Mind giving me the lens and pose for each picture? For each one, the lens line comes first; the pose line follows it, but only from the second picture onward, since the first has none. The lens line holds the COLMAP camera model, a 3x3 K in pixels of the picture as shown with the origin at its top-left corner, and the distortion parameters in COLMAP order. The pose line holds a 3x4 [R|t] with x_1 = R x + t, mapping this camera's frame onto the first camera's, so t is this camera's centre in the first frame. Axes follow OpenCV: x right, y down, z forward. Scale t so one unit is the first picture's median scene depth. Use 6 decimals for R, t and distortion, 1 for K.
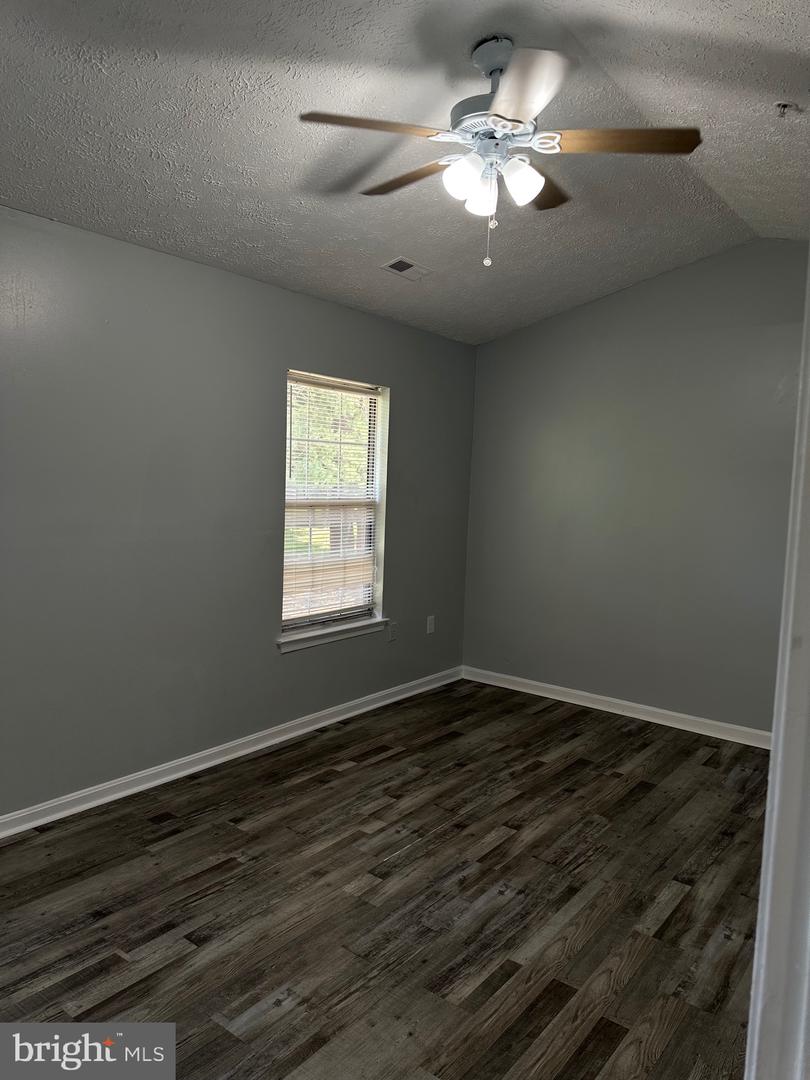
lens RADIAL K [[752.7, 0, 404.9], [0, 752.7, 540.7], [0, 0, 1]] dist [-0.000543, -0.000957]
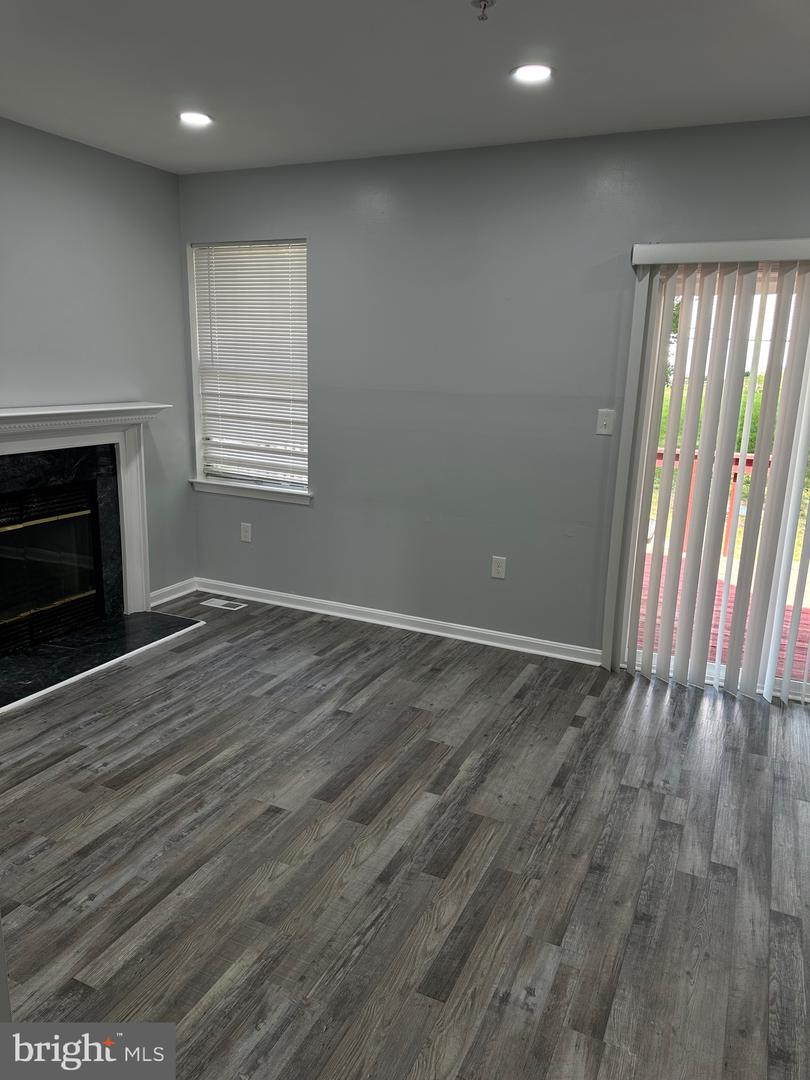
lens RADIAL K [[752.7, 0, 404.8], [0, 752.7, 539.6], [0, 0, 1]] dist [-0.000543, -0.000957]
pose [[-0.974619, 0.009630, -0.223665, 0.410536], [-0.060408, 0.950704, 0.304160, -0.164735], [0.215568, 0.309951, -0.925992, 1.775517]]
